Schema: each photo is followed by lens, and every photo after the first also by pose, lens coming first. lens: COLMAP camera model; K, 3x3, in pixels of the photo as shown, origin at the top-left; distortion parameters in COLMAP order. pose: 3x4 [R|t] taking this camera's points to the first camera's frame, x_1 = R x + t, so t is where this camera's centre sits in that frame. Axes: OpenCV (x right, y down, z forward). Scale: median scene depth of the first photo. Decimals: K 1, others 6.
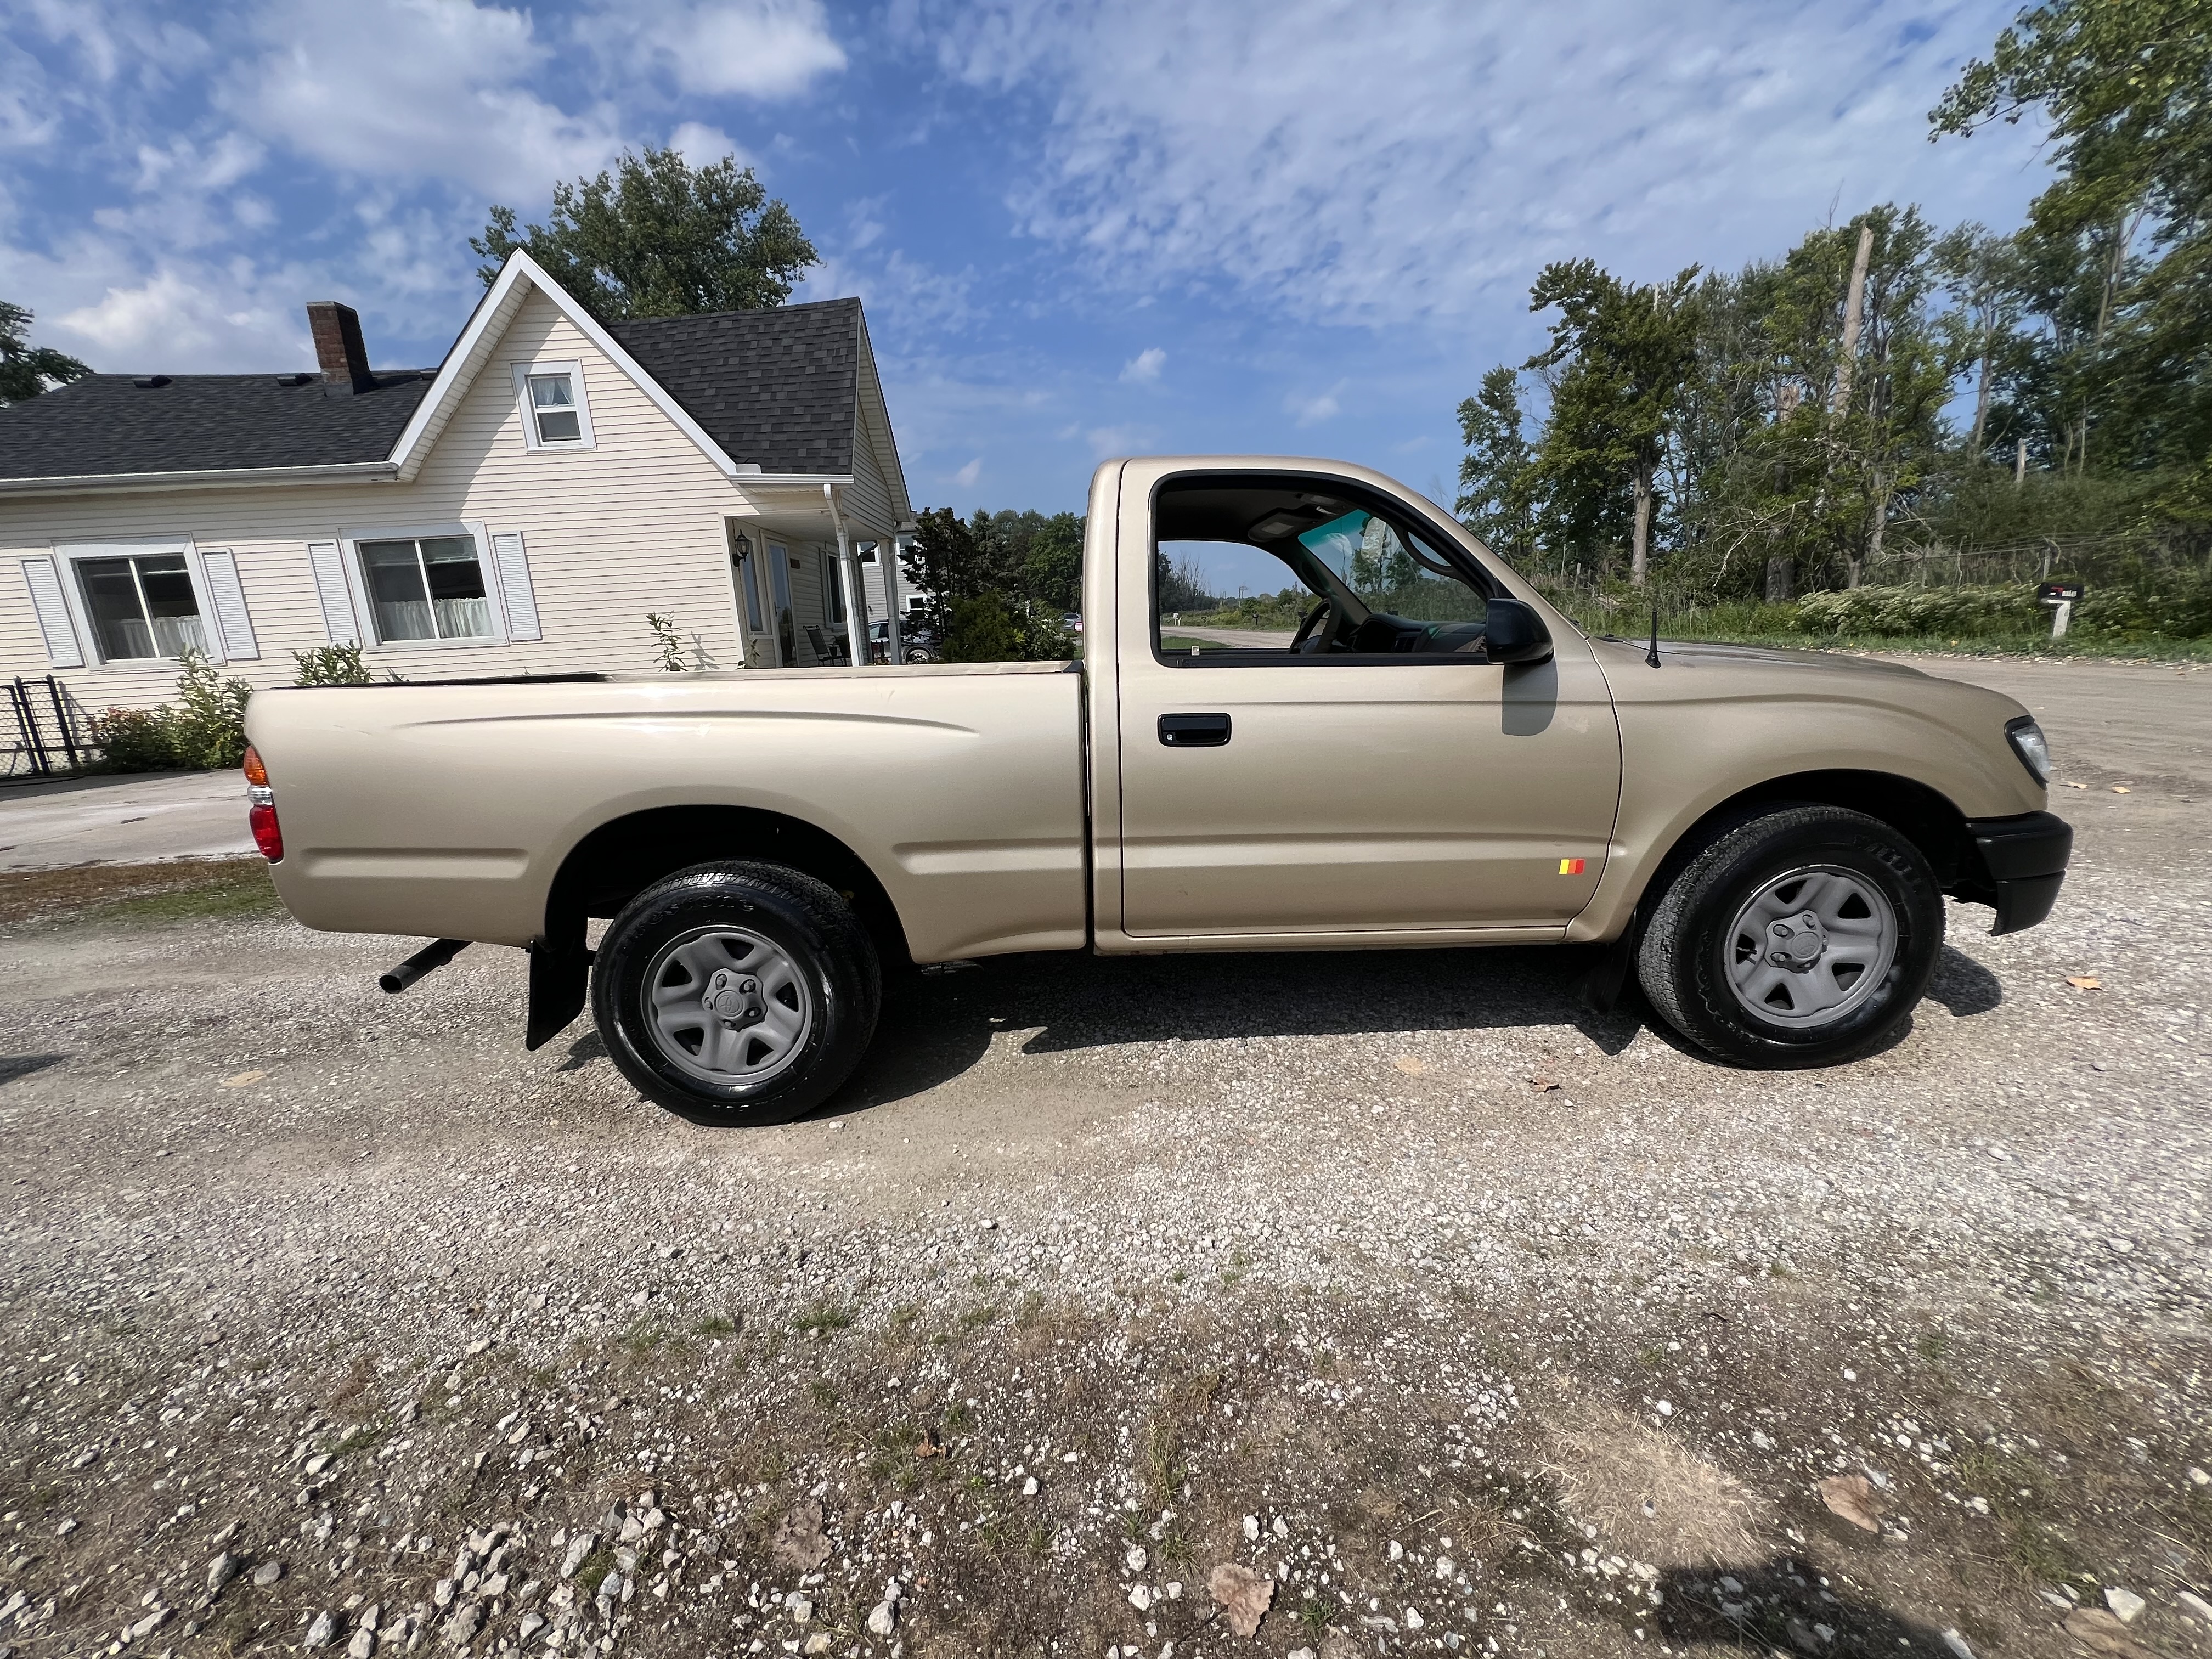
lens RADIAL K [[890.7, 0, 1097.6], [0, 890.7, 820.2], [0, 0, 1]] dist [-0.001319, 0.000300]
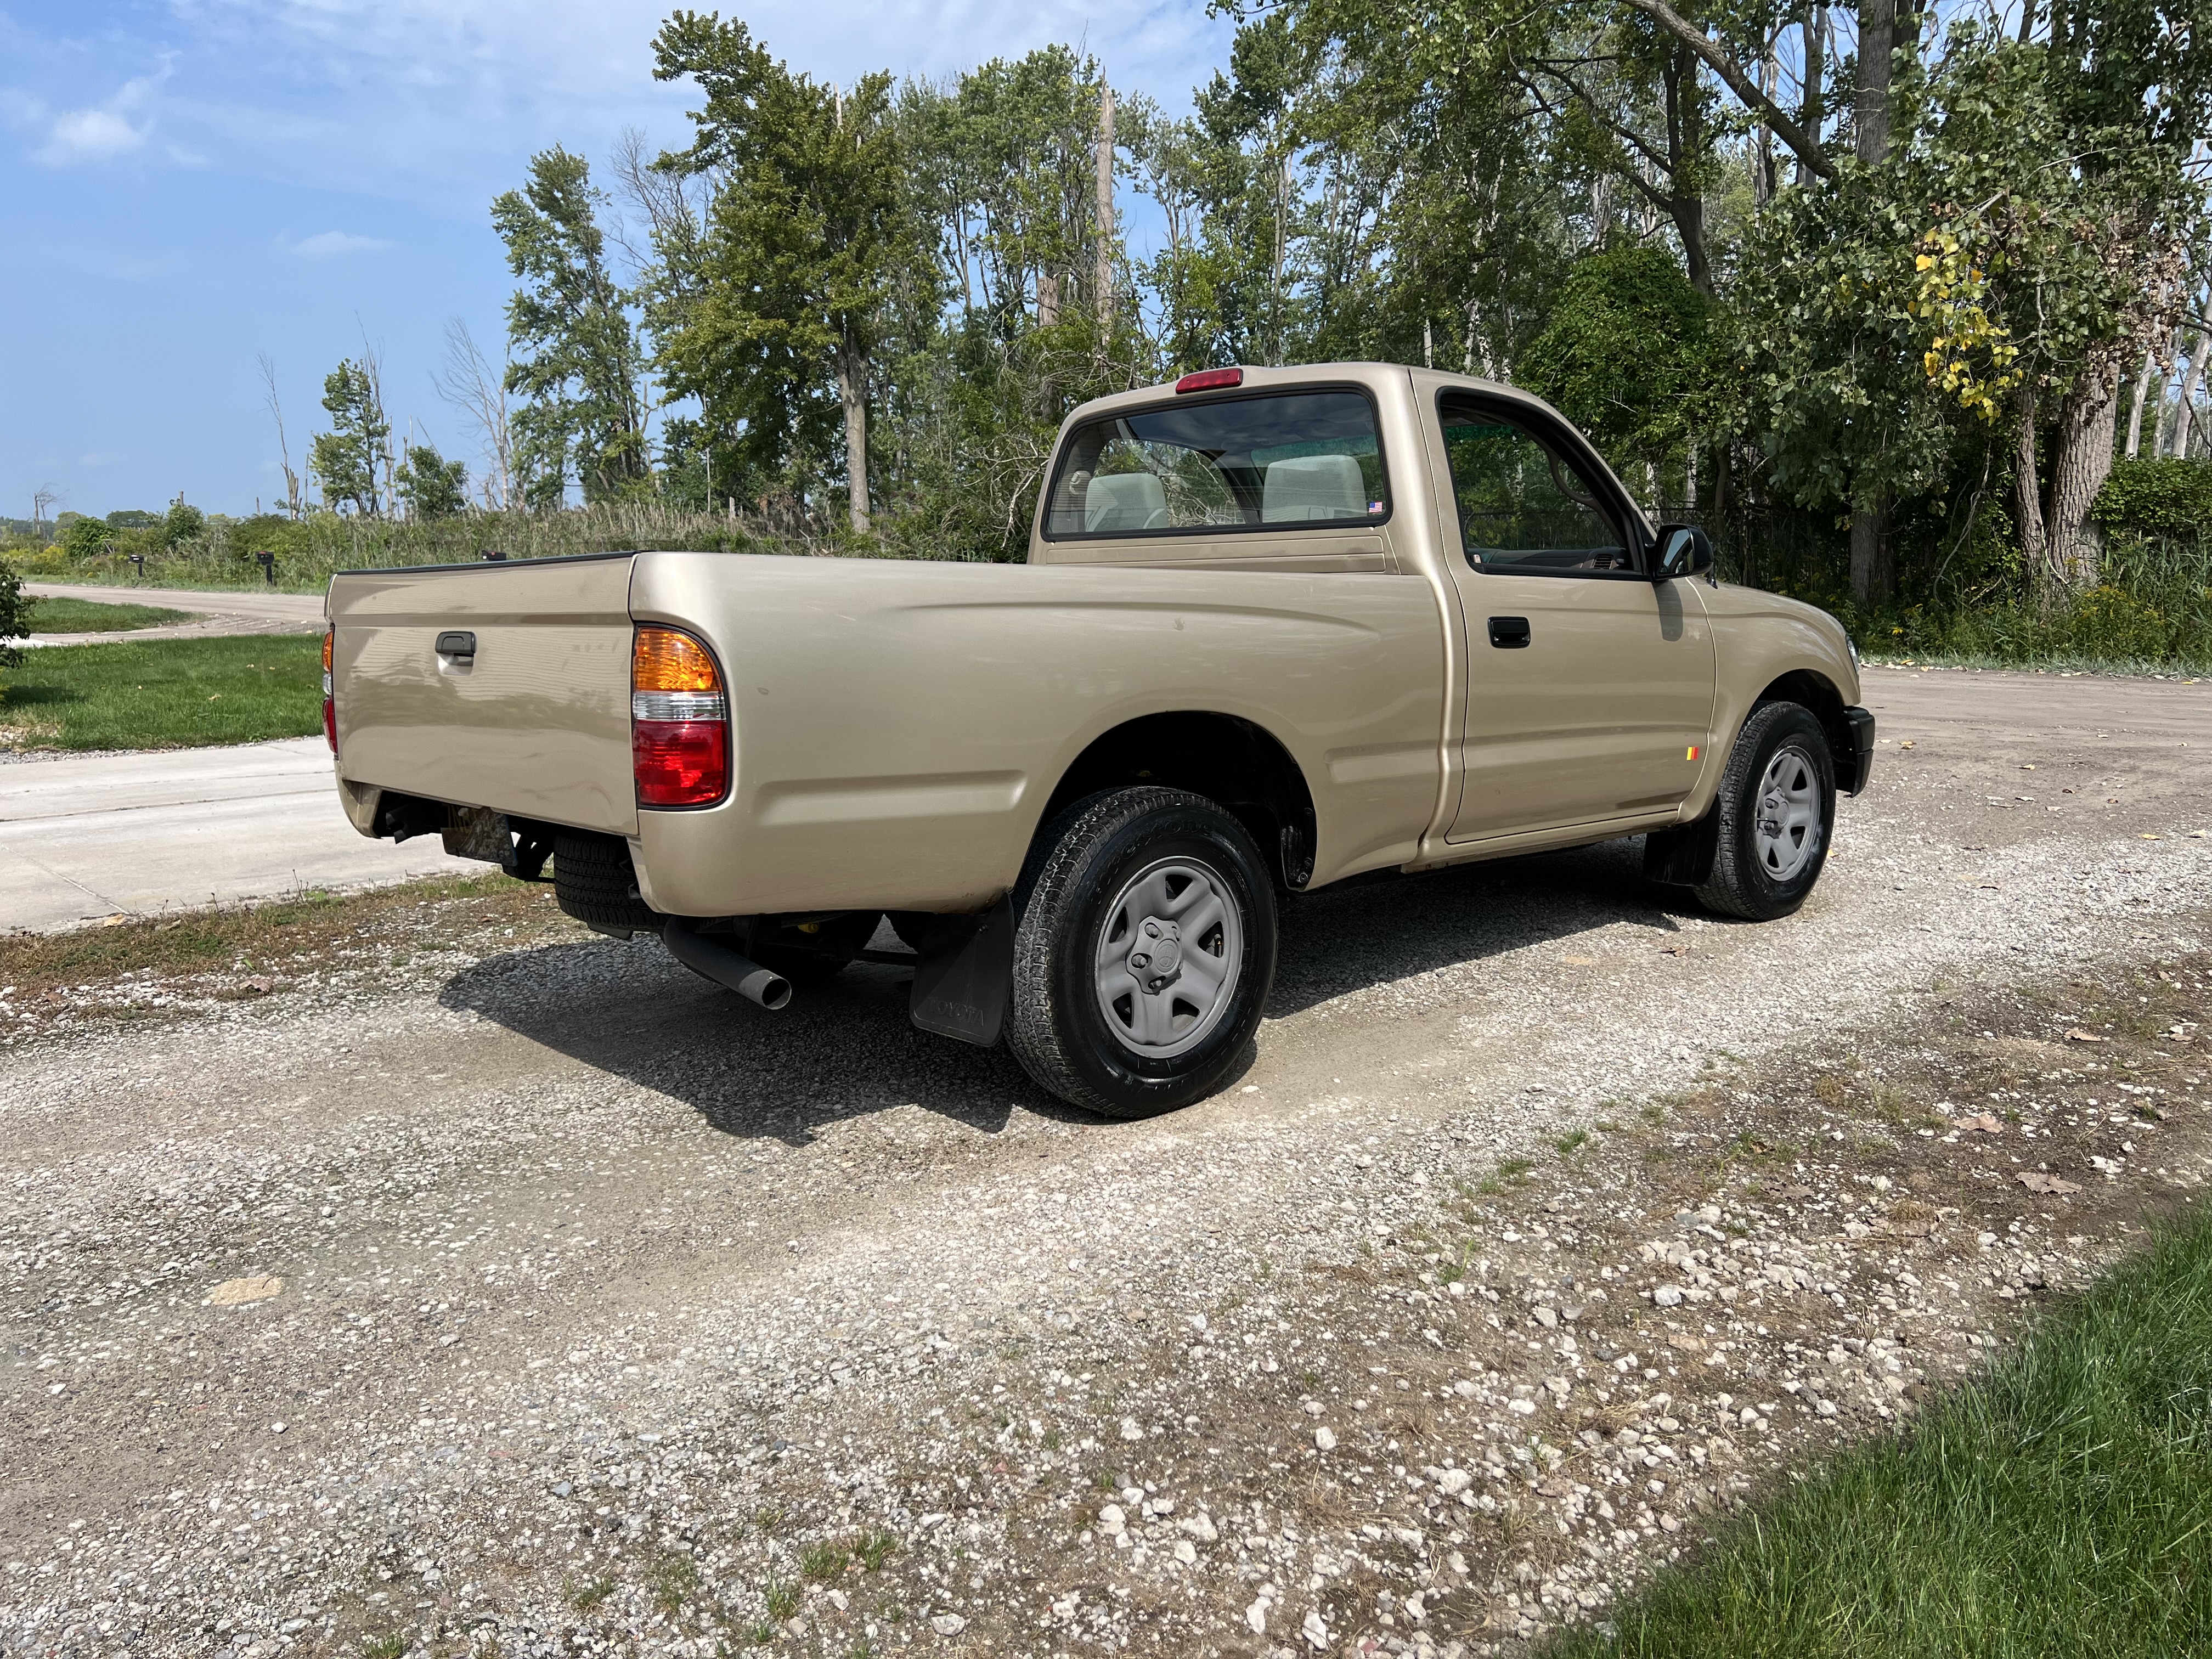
lens RADIAL K [[1677.3, 0, 1126.6], [0, 1677.3, 821.5], [0, 0, 1]] dist [0.044426, -0.039126]
pose [[0.738678, -0.059553, 0.671423, -0.286777], [0.114343, 0.992724, -0.037746, 0.026581], [-0.664290, 0.104655, 0.740113, -0.027453]]
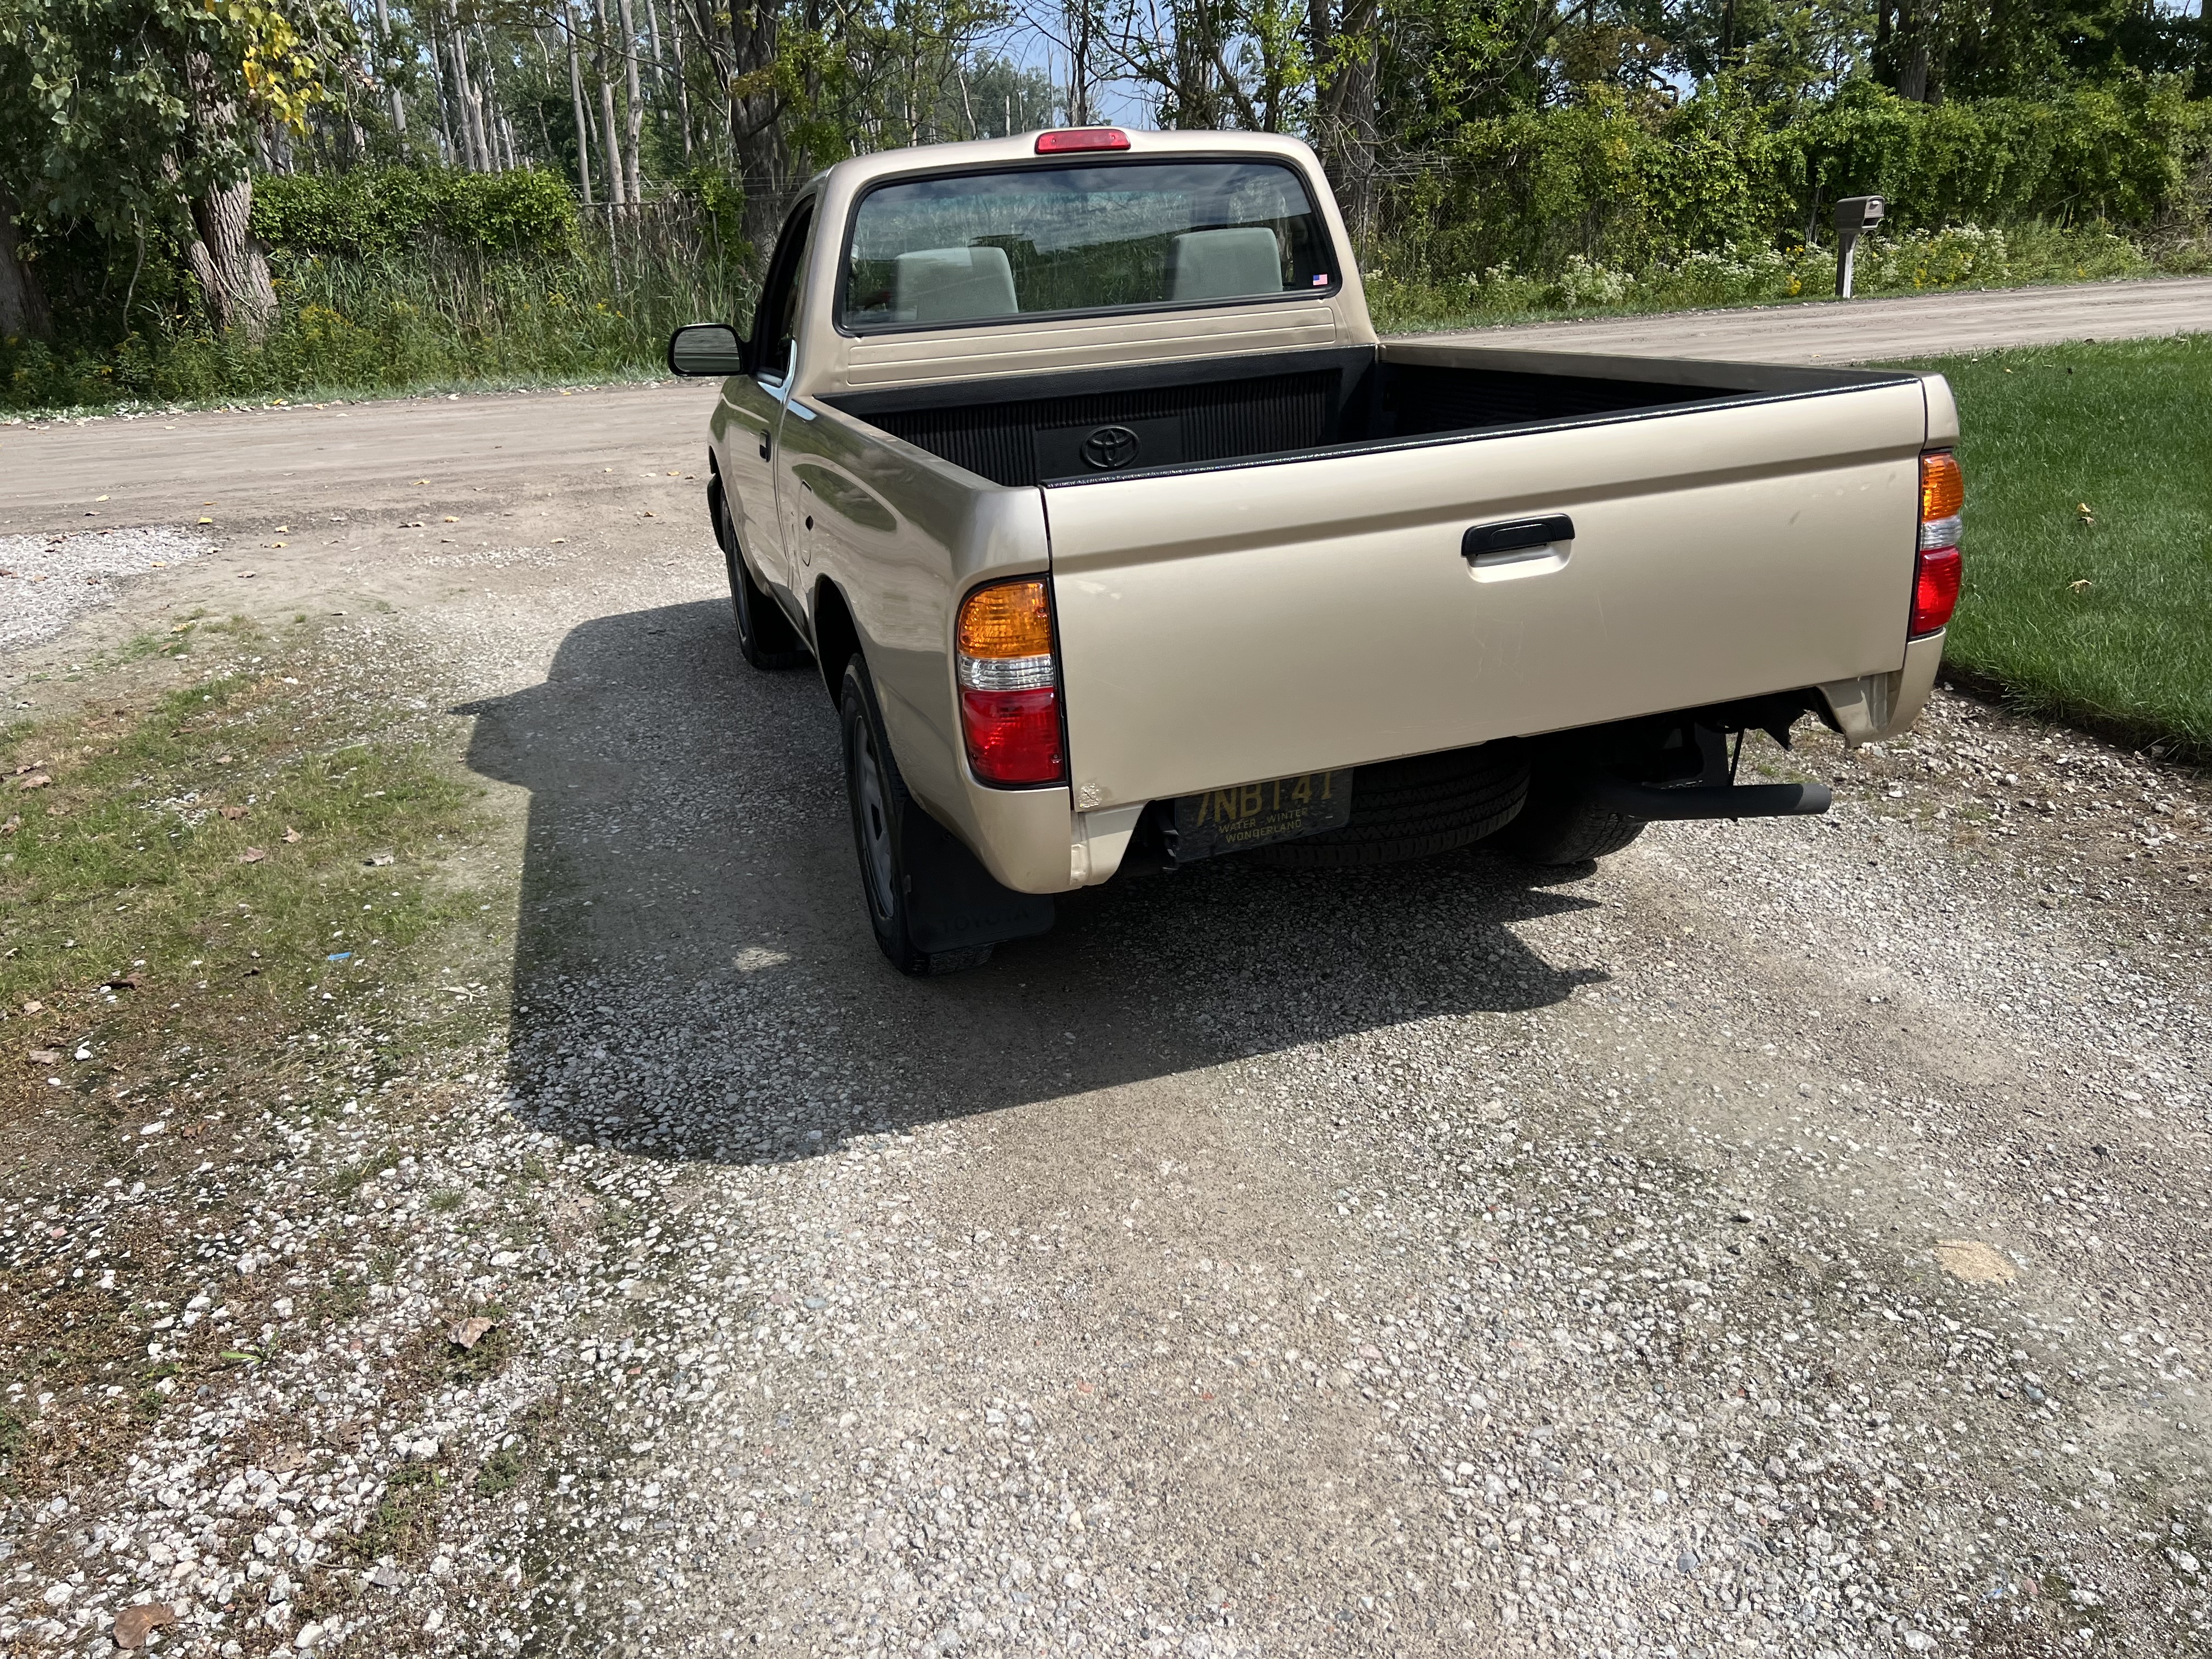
lens RADIAL K [[1660.1, 0, 1097.6], [0, 1660.1, 833.7], [0, 0, 1]] dist [0.040880, -0.040624]
pose [[-0.282626, -0.277763, 0.918134, -0.368274], [0.263543, 0.897838, 0.352749, -0.081182], [-0.922317, 0.341663, -0.180550, 0.351894]]
